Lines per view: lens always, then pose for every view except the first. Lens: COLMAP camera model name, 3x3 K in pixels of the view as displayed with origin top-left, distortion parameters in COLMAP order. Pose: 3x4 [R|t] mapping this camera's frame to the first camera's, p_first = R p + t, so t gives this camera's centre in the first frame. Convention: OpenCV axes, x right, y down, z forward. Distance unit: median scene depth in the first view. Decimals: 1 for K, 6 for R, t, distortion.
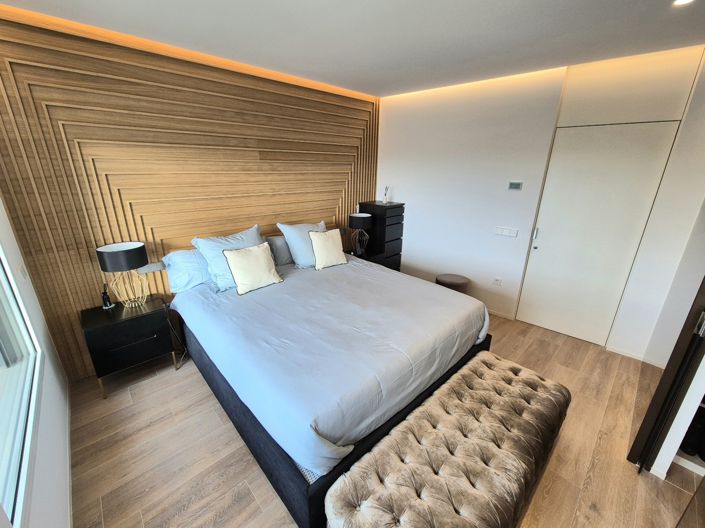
lens RADIAL K [[289.0, 0, 351.3], [0, 289.0, 260.3], [0, 0, 1]] dist [-0.001552, 0.000010]
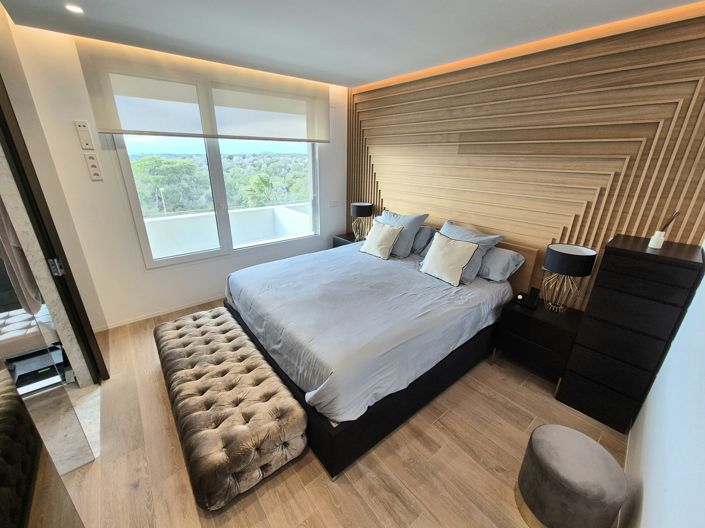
lens RADIAL K [[289.0, 0, 351.3], [0, 289.0, 260.3], [0, 0, 1]] dist [-0.001552, 0.000010]
pose [[-0.072870, 0.329039, -0.941501, 0.979151], [-0.320415, 0.886243, 0.334526, -0.303493], [0.944470, 0.326048, 0.040848, 0.931175]]
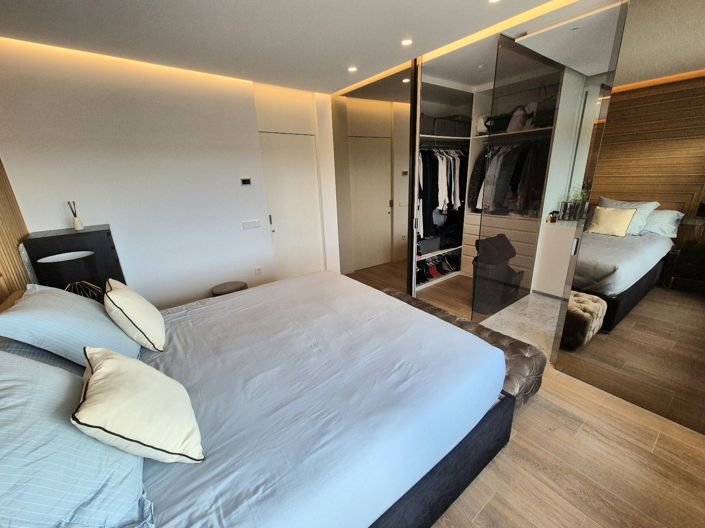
lens RADIAL K [[289.0, 0, 351.3], [0, 289.0, 260.3], [0, 0, 1]] dist [-0.001552, 0.000010]
pose [[0.111156, -0.303328, 0.946381, -0.664814], [0.345612, 0.904640, 0.249356, -0.160777], [-0.931771, 0.299363, 0.205390, 0.647343]]
